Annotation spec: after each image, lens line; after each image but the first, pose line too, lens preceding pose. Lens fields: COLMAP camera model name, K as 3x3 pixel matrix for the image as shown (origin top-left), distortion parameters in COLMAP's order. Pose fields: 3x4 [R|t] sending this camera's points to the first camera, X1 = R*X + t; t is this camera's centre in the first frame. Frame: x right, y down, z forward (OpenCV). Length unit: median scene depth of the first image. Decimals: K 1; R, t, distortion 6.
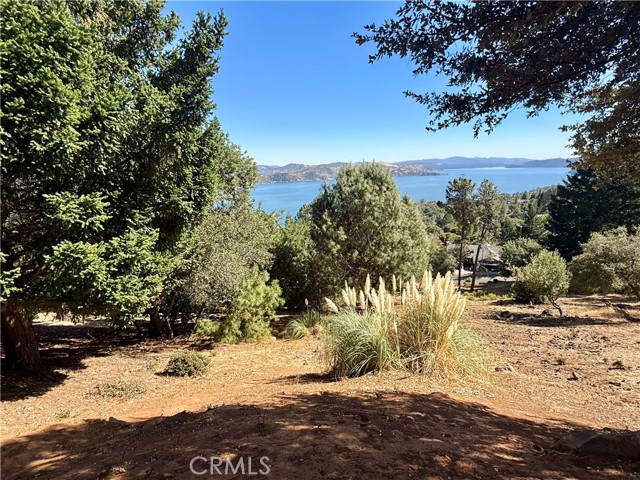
lens RADIAL K [[317.0, 0, 321.1], [0, 317.0, 240.0], [0, 0, 1]] dist [0.001186, 0.000400]
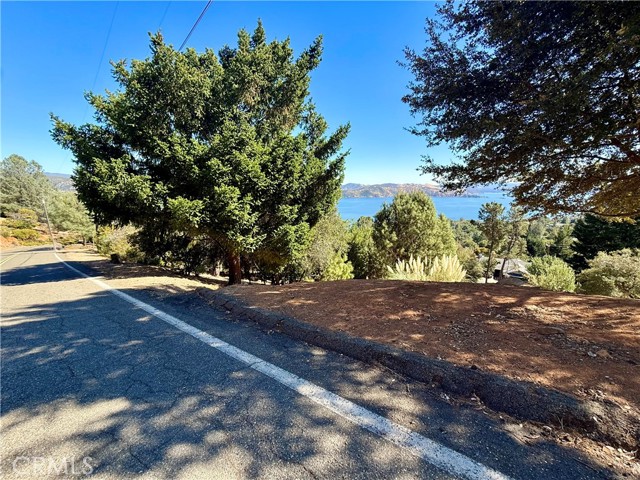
lens RADIAL K [[254.1, 0, 322.0], [0, 254.1, 240.4], [0, 0, 1]] dist [0.001232, 0.000138]
pose [[0.979437, 0.076509, -0.186683, -0.053709], [-0.079185, 0.996836, -0.006906, 0.042802], [0.185563, 0.021547, 0.982396, -0.320381]]
